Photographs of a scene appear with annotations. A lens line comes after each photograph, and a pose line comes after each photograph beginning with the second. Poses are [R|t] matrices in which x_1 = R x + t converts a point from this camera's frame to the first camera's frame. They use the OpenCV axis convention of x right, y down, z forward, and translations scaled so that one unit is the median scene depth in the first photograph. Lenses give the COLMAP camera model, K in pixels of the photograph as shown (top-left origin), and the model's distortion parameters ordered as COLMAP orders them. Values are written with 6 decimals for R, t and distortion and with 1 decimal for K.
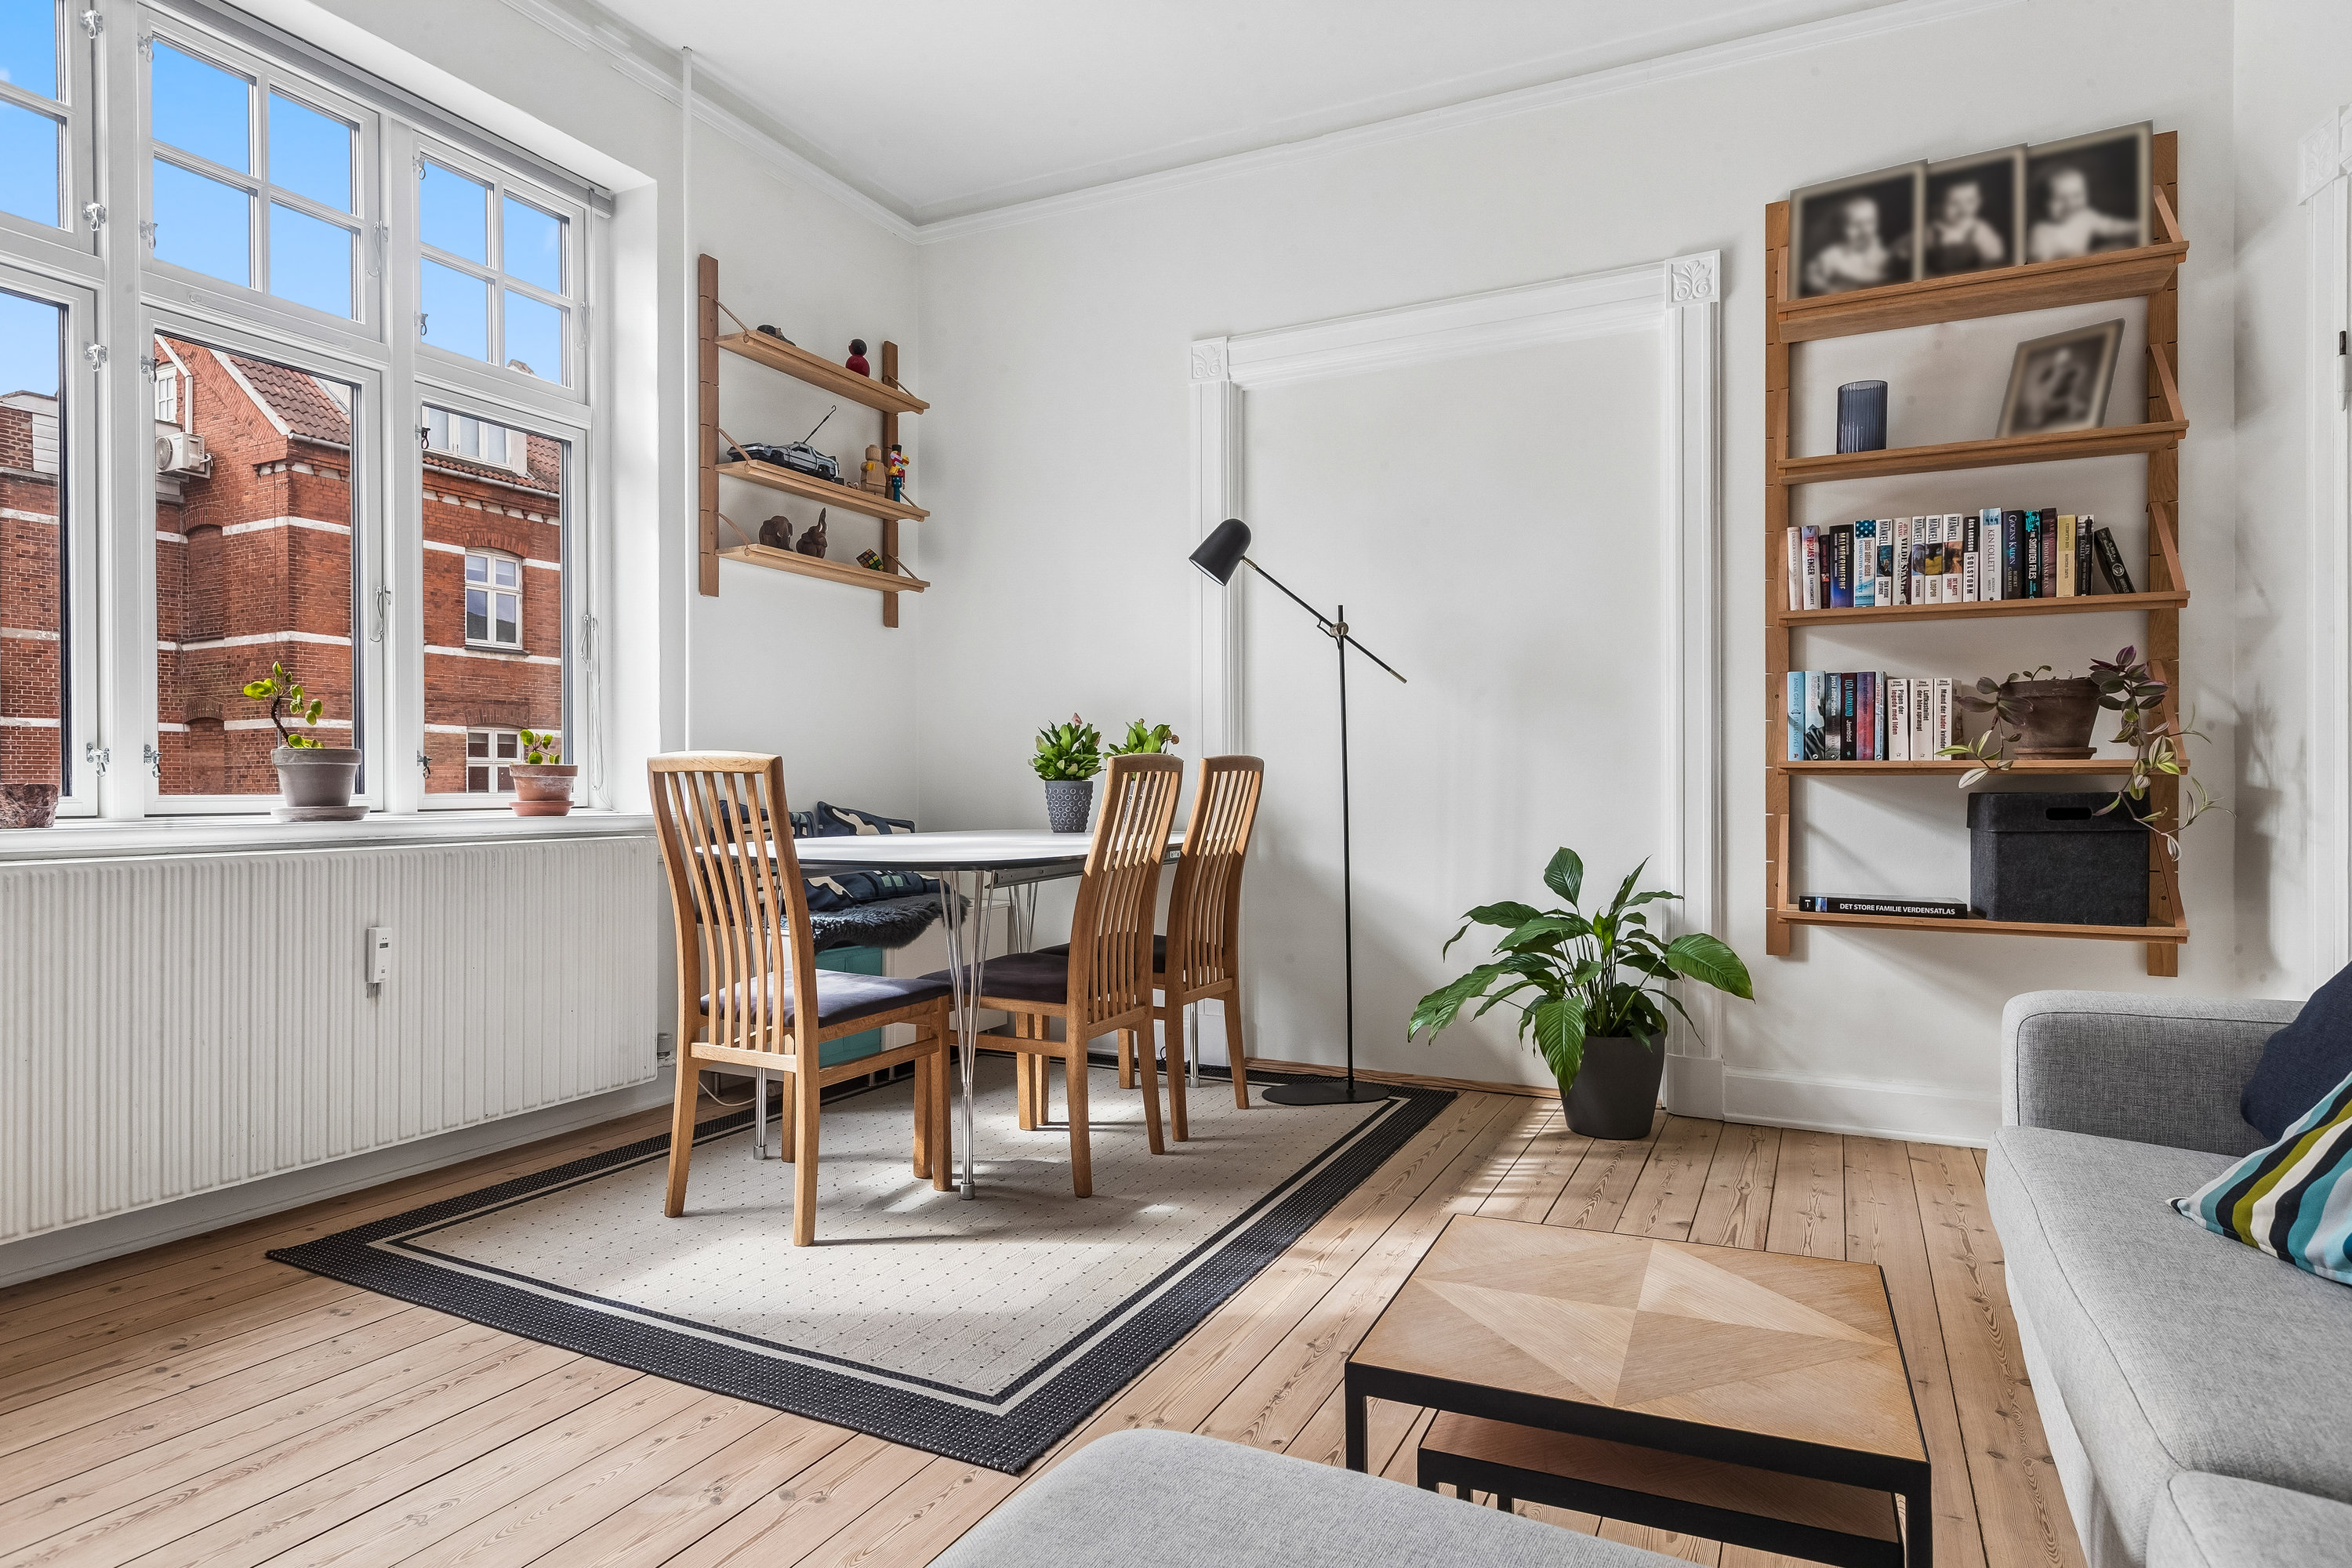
lens RADIAL K [[1310.7, 0, 1176.0], [0, 1310.7, 784.0], [0, 0, 1]] dist [0.003973, -0.001276]
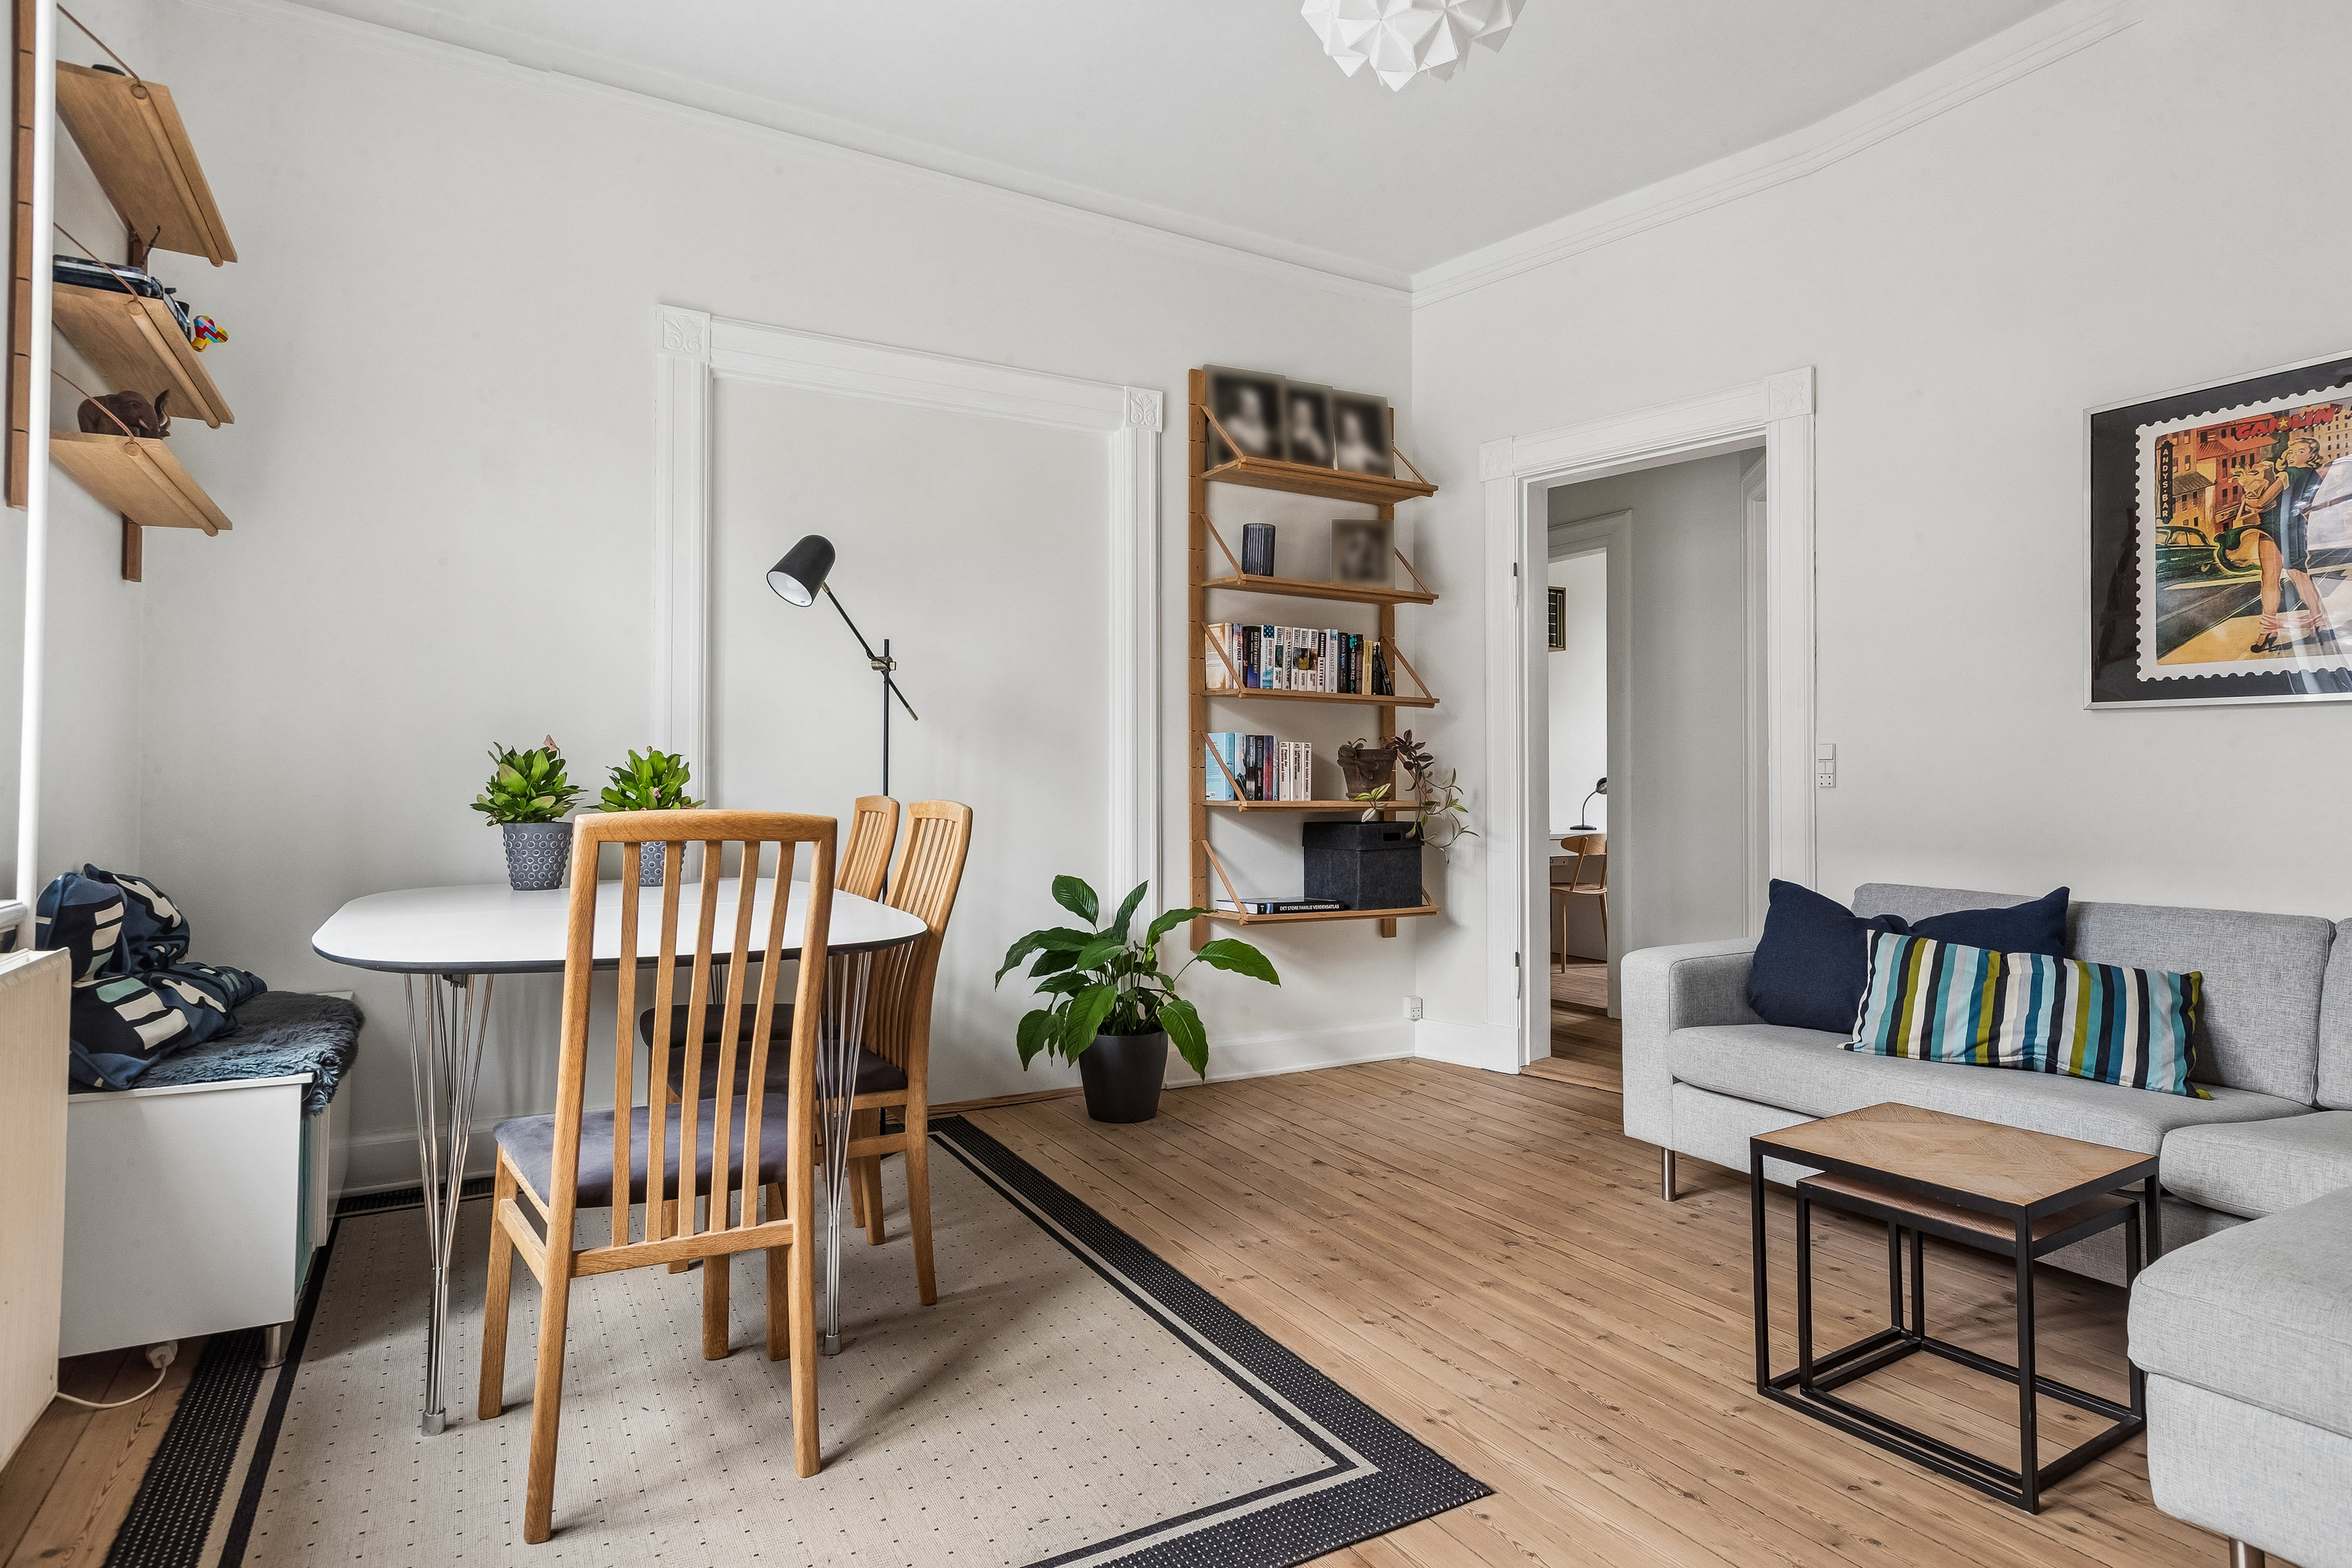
lens RADIAL K [[1275.4, 0, 1188.5], [0, 1275.4, 749.1], [0, 0, 1]] dist [0.004298, 0.000717]
pose [[0.552245, 0.027592, 0.833225, -0.624786], [-0.003756, 0.999524, -0.030610, -0.029995], [-0.833673, 0.013774, 0.552086, 0.332051]]
